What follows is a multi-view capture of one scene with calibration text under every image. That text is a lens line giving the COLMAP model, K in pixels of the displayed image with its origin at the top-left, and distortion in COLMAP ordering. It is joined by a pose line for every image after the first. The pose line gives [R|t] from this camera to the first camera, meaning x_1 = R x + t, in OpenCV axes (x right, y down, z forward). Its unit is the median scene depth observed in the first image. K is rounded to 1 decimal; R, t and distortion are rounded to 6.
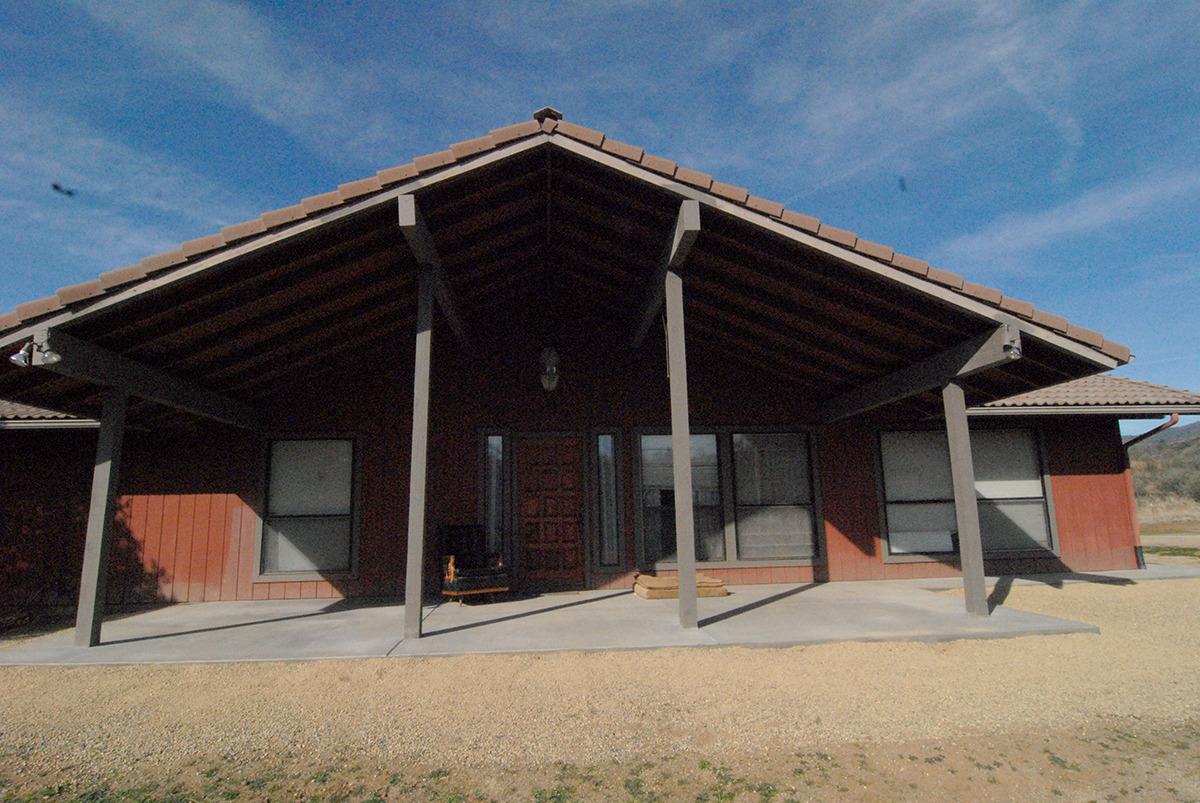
lens RADIAL K [[646.8, 0, 591.5], [0, 646.8, 405.4], [0, 0, 1]] dist [-0.018240, -0.001669]
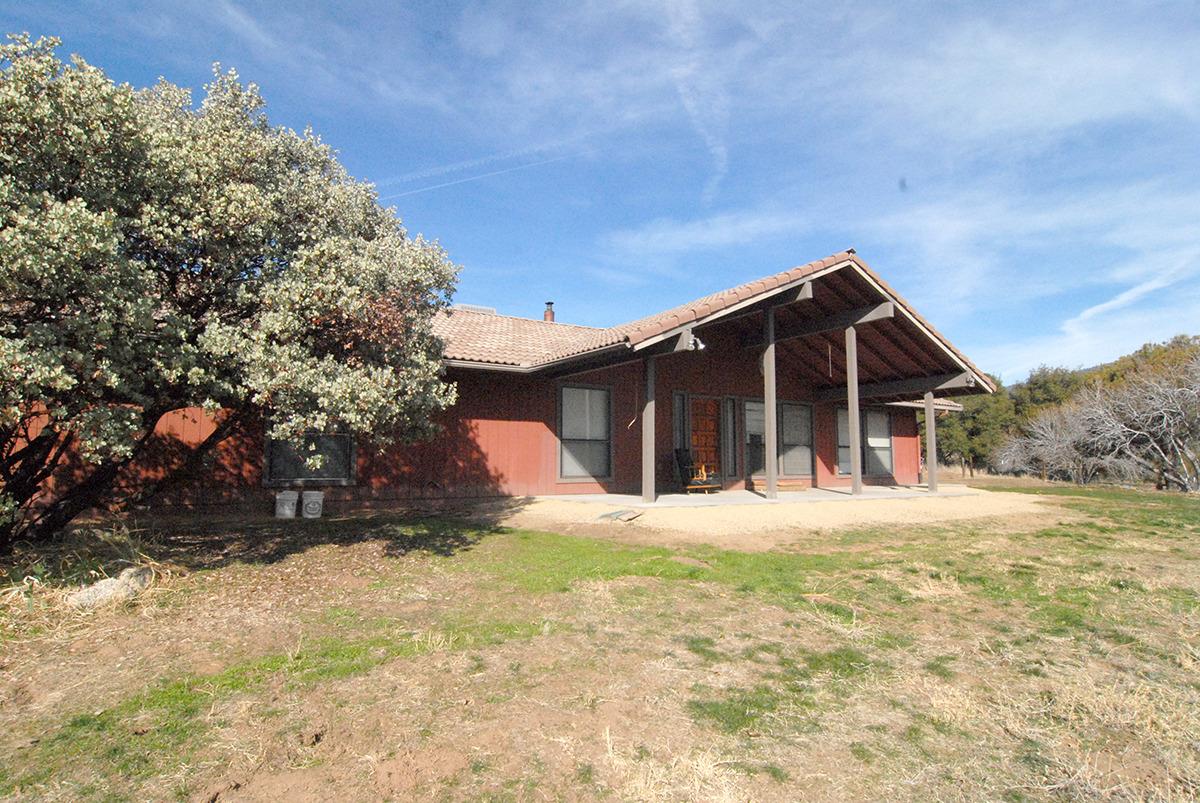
lens RADIAL K [[650.5, 0, 600.6], [0, 650.5, 429.5], [0, 0, 1]] dist [0.002936, 0.000222]
pose [[0.869870, 0.049419, 0.490799, -1.124322], [-0.098688, 0.992288, 0.074996, 0.028755], [-0.483308, -0.113673, 0.868039, -0.319974]]
